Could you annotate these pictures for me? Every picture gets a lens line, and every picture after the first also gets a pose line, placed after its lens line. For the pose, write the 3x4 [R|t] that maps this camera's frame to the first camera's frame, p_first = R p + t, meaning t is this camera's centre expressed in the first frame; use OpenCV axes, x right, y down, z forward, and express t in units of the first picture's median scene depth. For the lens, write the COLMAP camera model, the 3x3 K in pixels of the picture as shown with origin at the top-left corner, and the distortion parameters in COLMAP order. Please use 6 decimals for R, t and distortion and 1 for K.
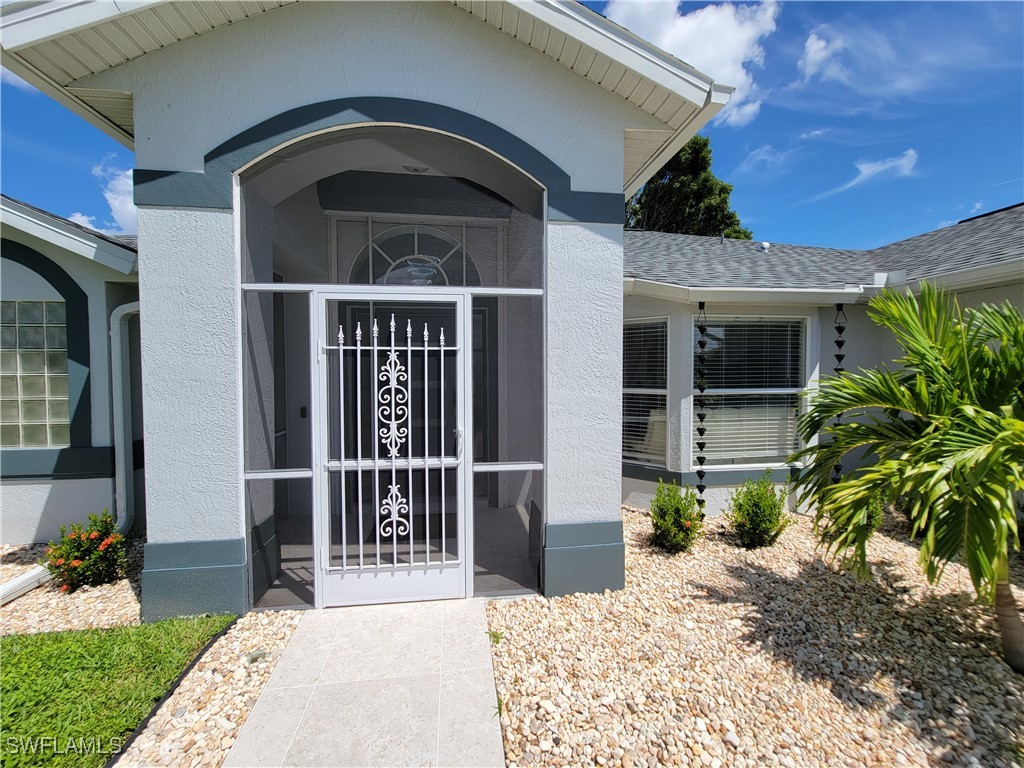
lens RADIAL K [[412.5, 0, 514.0], [0, 412.5, 378.2], [0, 0, 1]] dist [-0.009276, -0.000179]
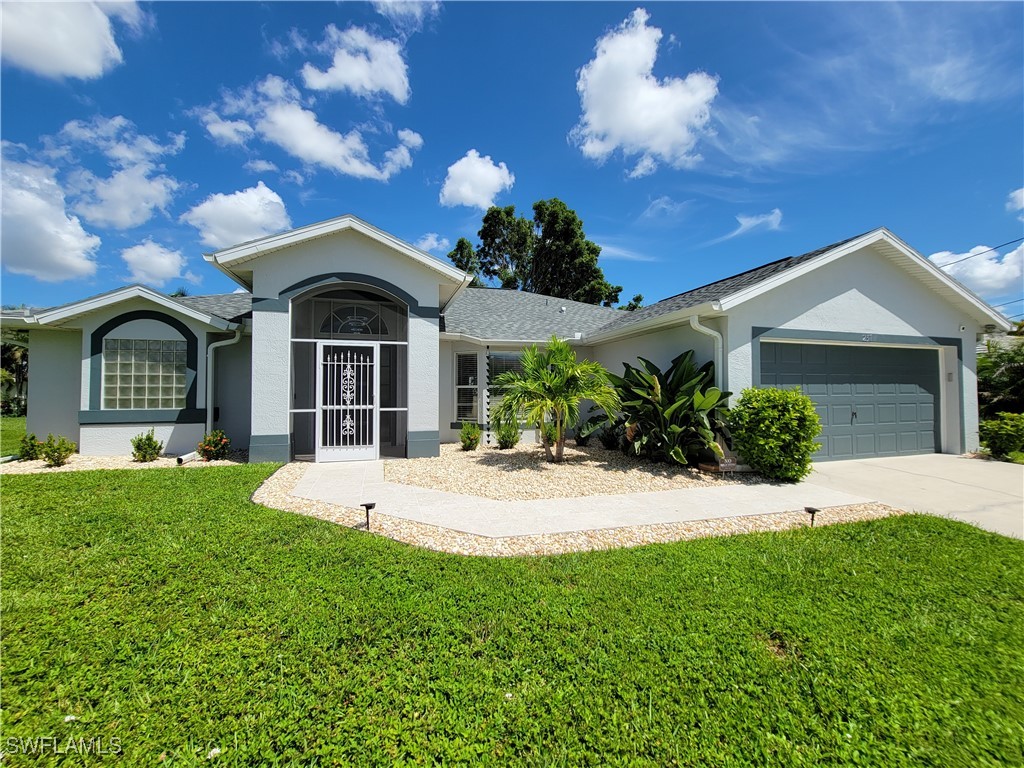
lens RADIAL K [[420.7, 0, 510.0], [0, 420.7, 381.4], [0, 0, 1]] dist [0.000666, 0.000293]
pose [[0.988109, 0.004105, 0.153698, 0.309180], [0.004117, 0.998578, -0.053143, 0.185780], [-0.153698, 0.053144, 0.986688, -1.784559]]
